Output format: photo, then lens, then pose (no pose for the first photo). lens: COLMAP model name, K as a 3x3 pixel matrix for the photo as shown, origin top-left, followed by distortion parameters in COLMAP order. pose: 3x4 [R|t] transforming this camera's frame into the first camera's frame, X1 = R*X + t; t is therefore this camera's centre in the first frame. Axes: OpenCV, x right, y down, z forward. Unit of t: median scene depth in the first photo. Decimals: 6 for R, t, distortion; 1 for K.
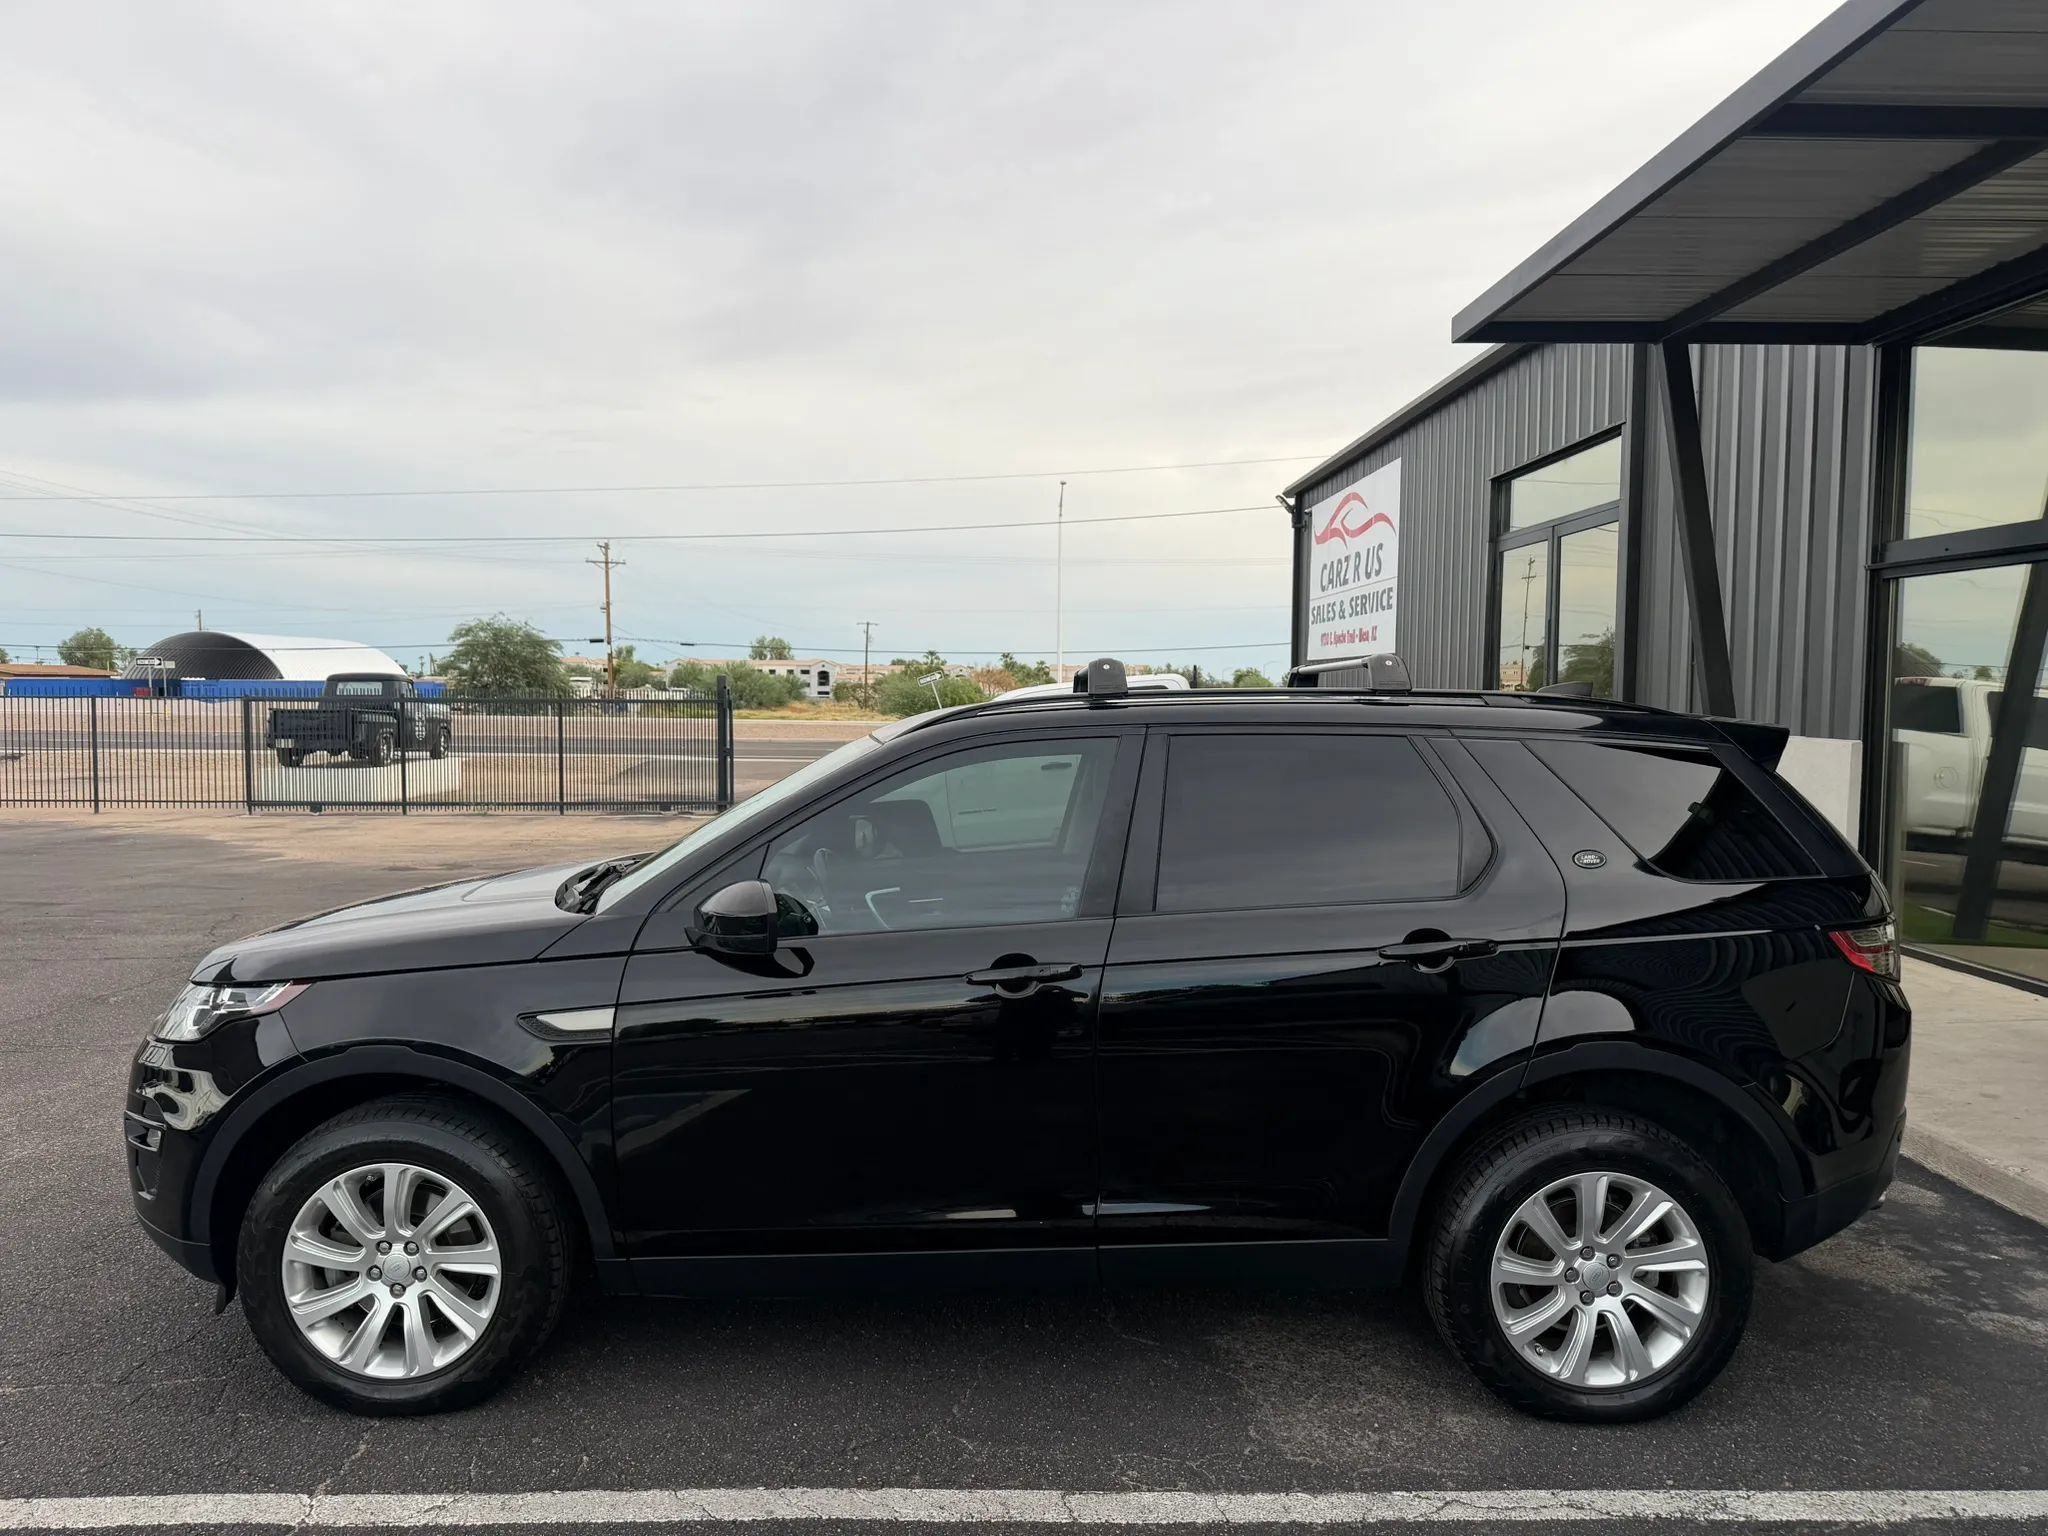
lens RADIAL K [[1444.3, 0, 1024.0], [0, 1444.3, 768.0], [0, 0, 1]] dist [0.007666, 0.001351]
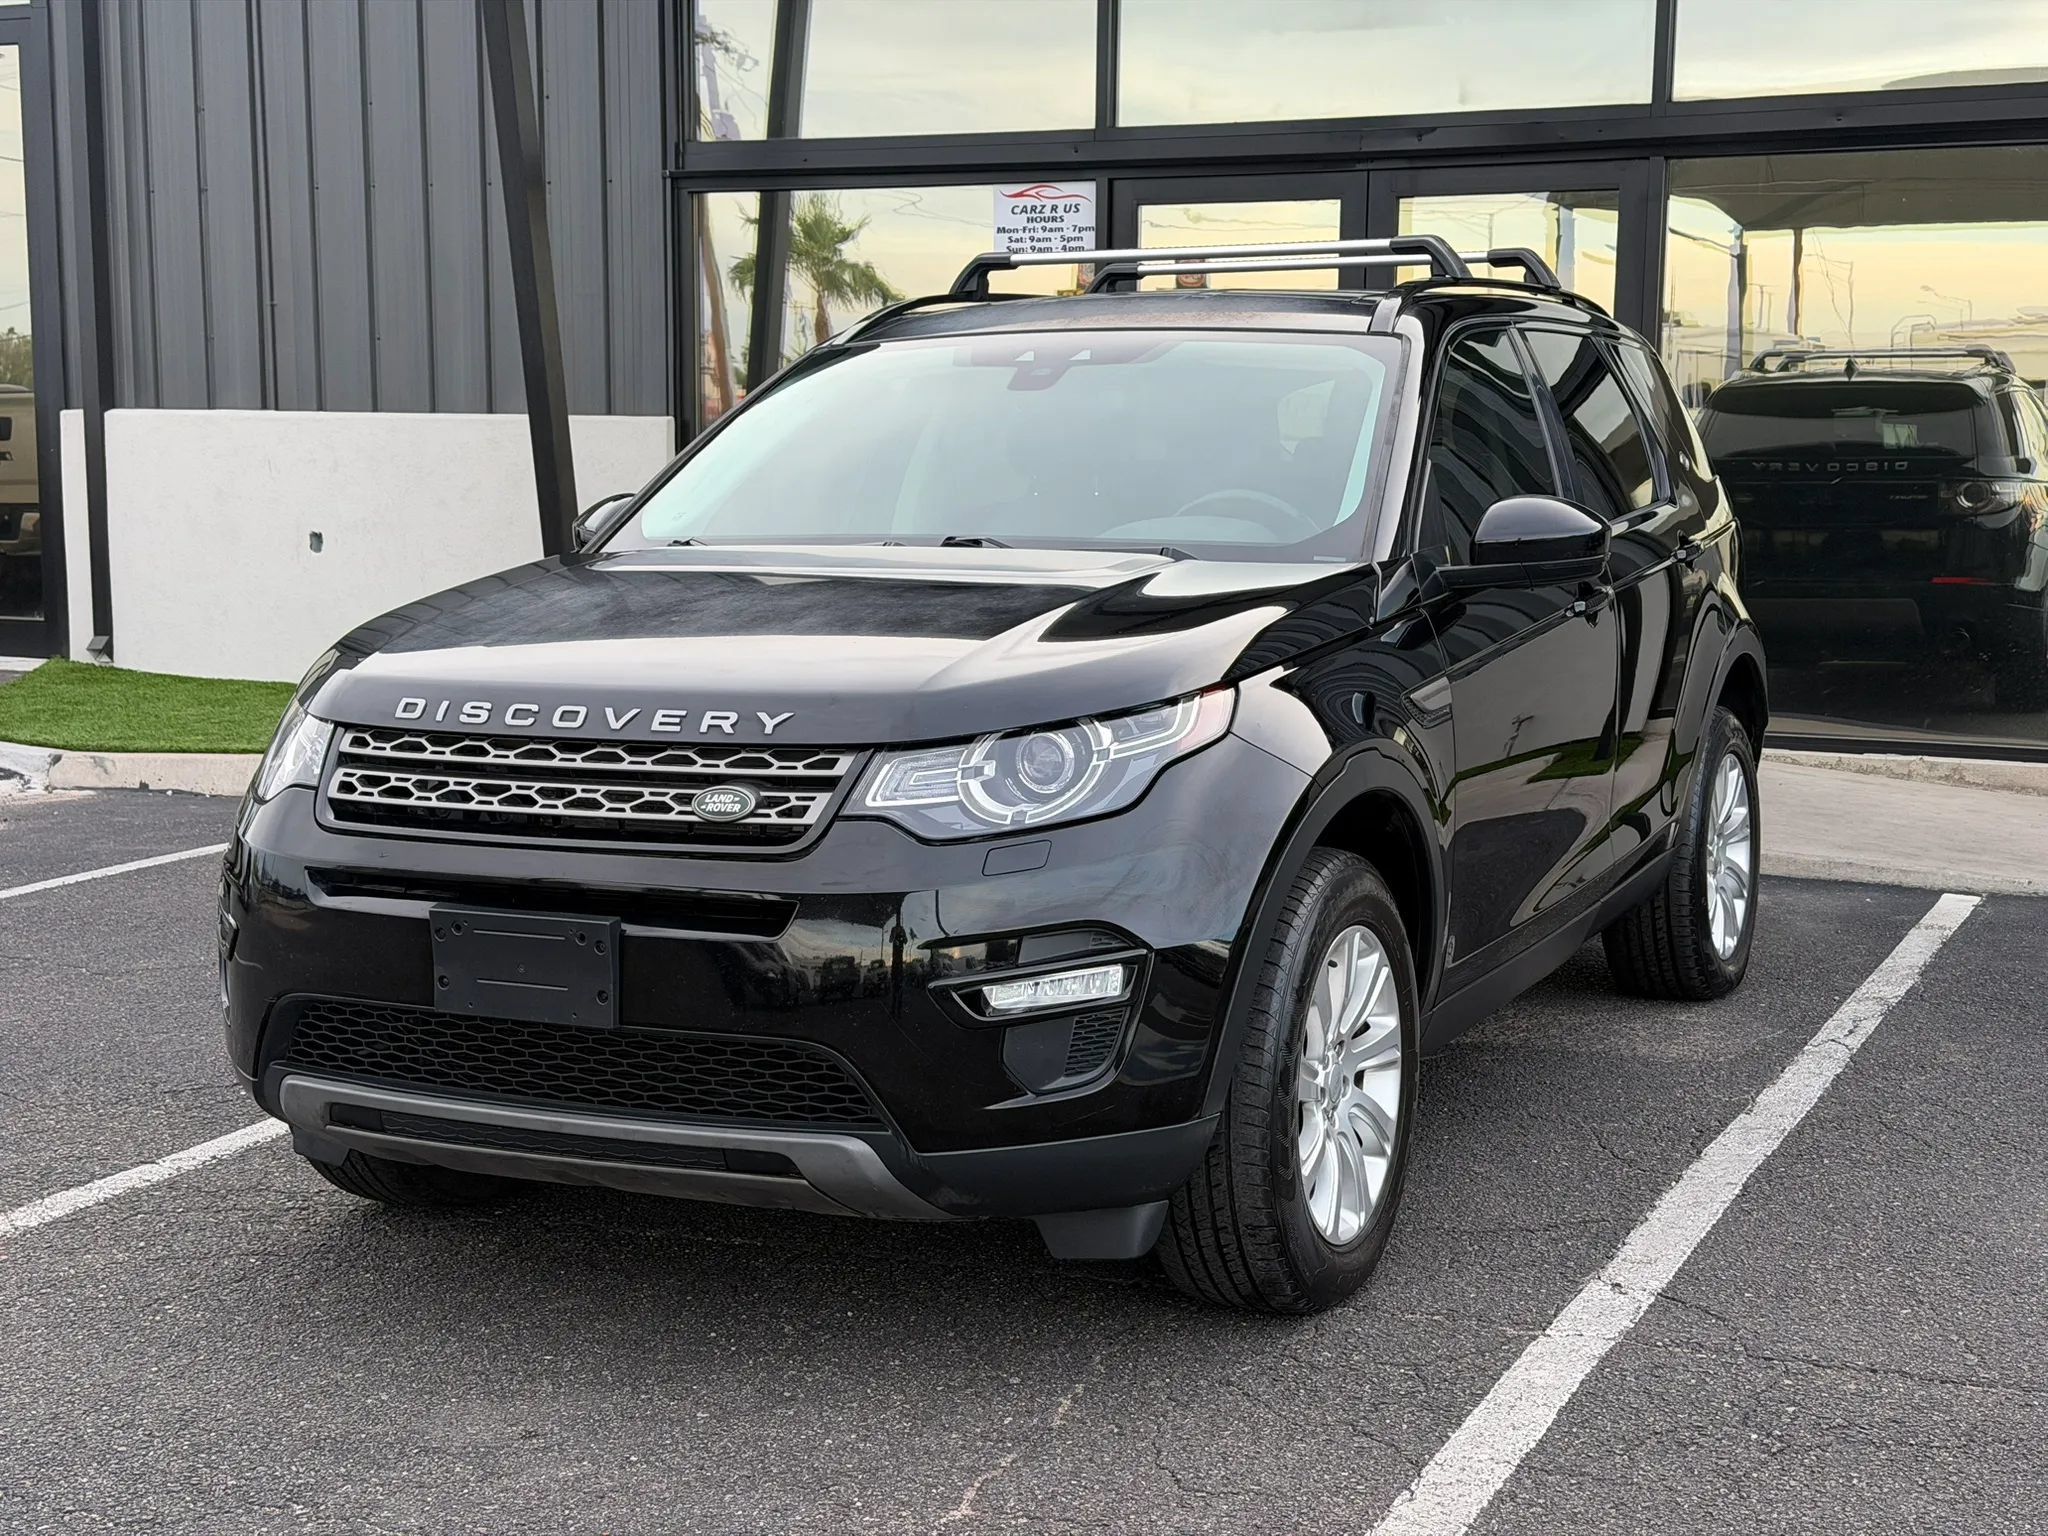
lens RADIAL K [[2846.7, 0, 1024.0], [0, 2846.7, 768.0], [0, 0, 1]] dist [0.134813, -0.010246]
pose [[0.432572, -0.108618, 0.895033, -0.301455], [0.044614, 0.994079, 0.099076, 0.010230], [-0.900495, -0.002927, 0.434857, 0.097779]]
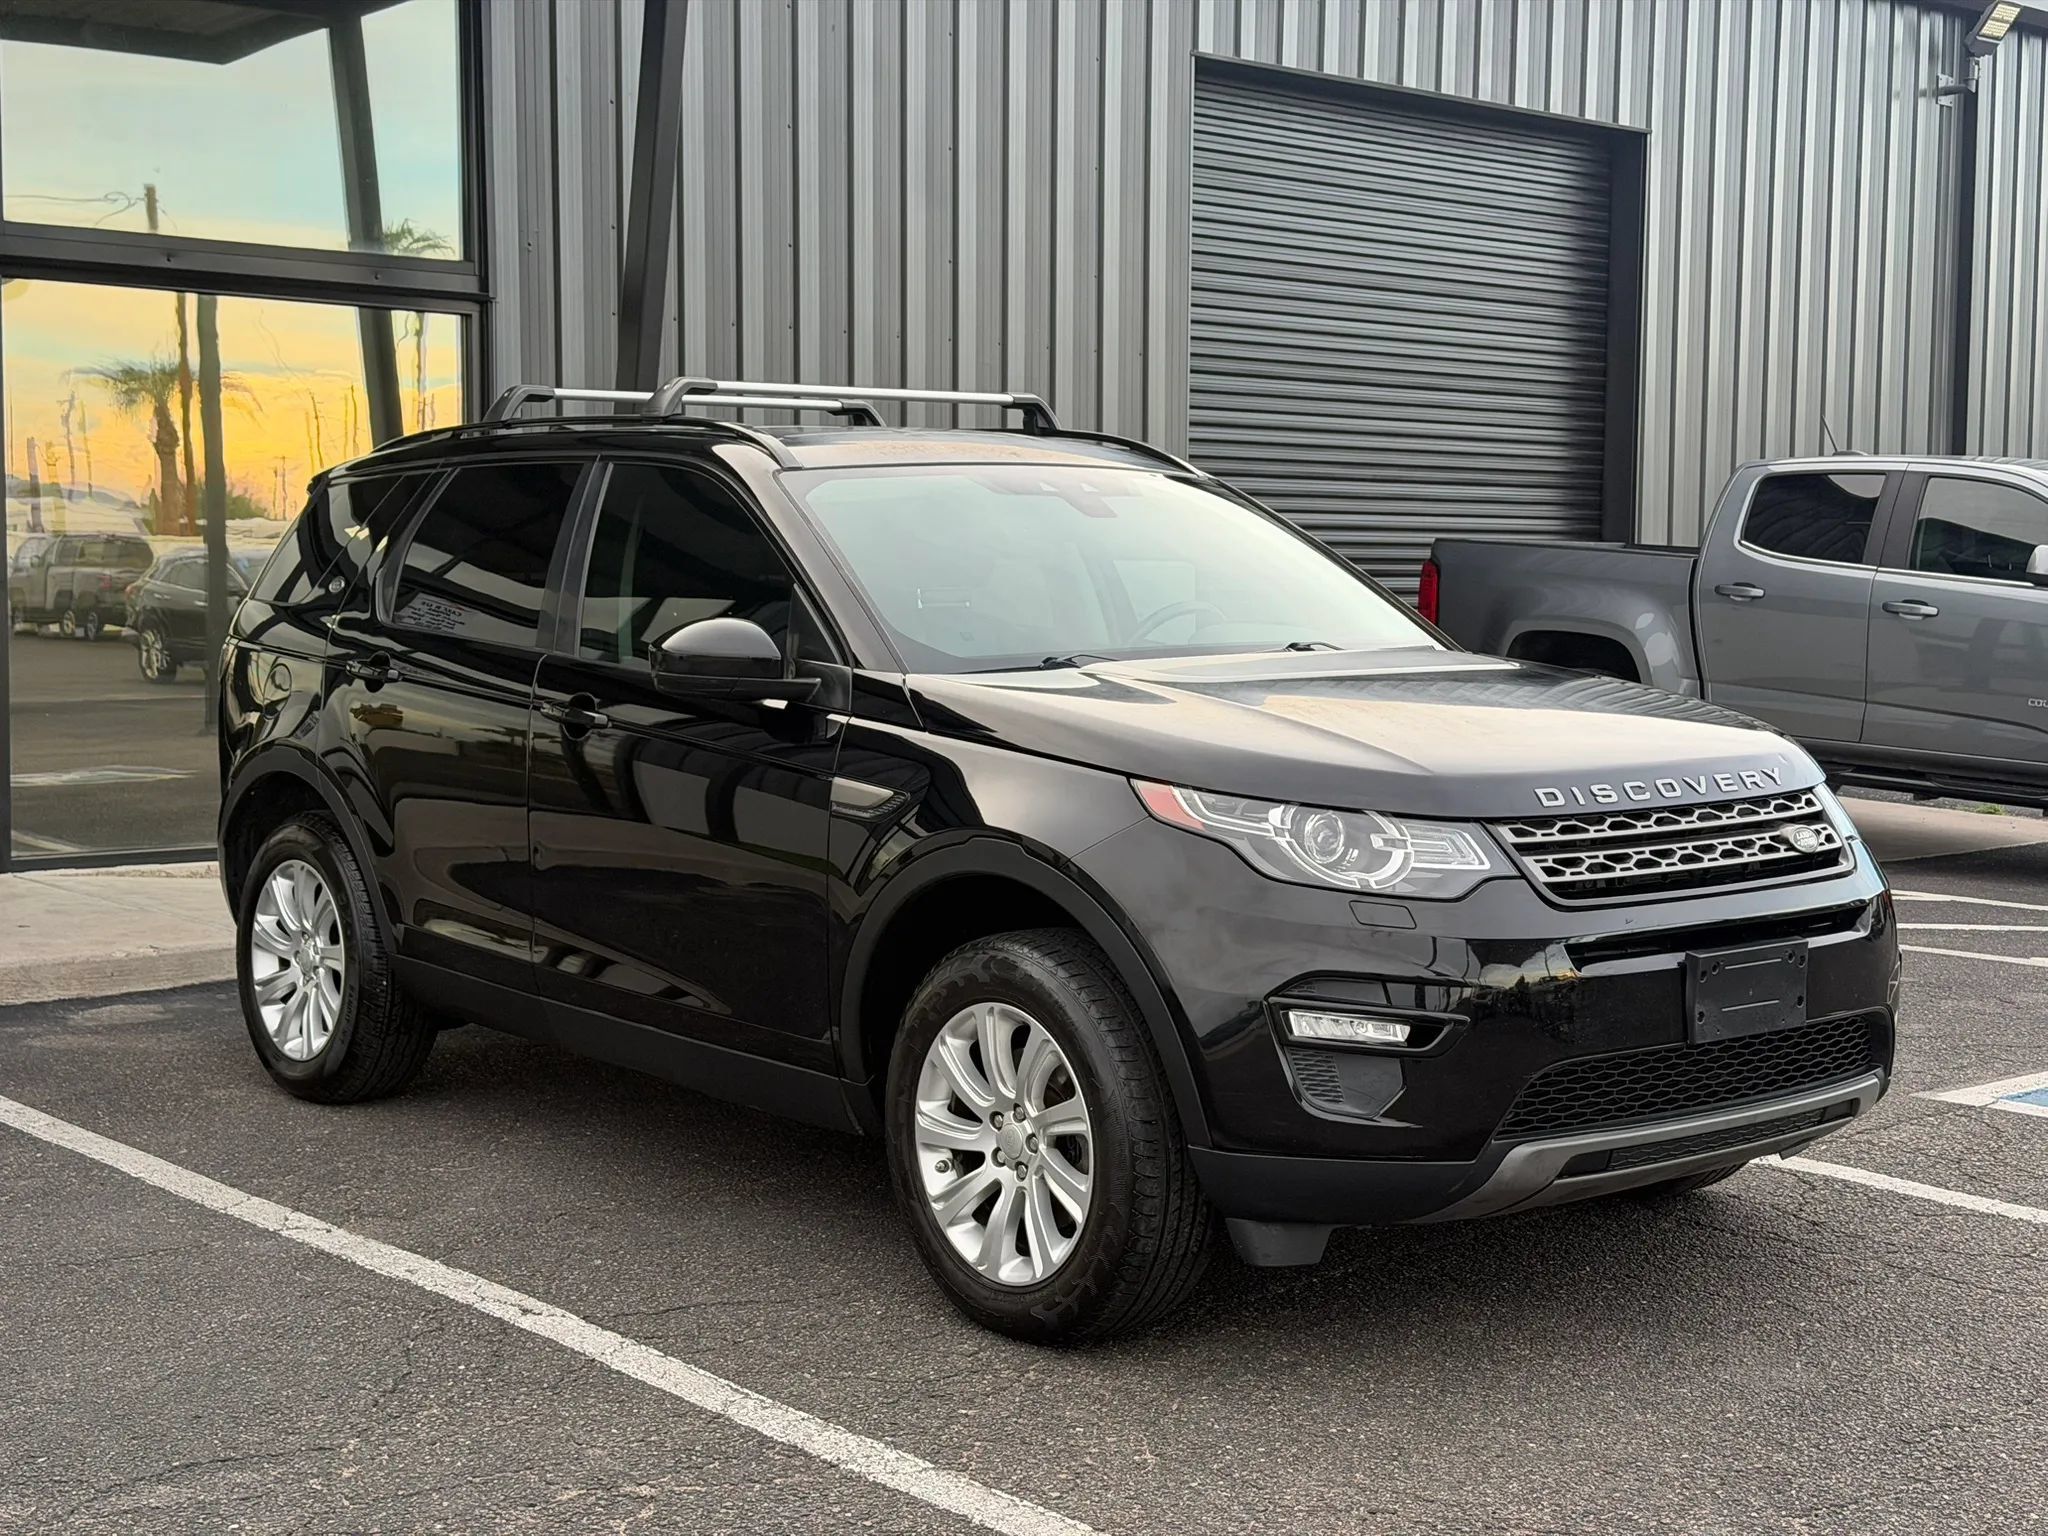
lens RADIAL K [[2846.7, 0, 1024.0], [0, 2846.7, 768.0], [0, 0, 1]] dist [0.134813, -0.010246]
pose [[-0.649613, -0.059762, 0.757912, -0.281323], [0.031491, 0.993935, 0.105363, -0.005448], [-0.759612, 0.092313, -0.643792, 0.446933]]
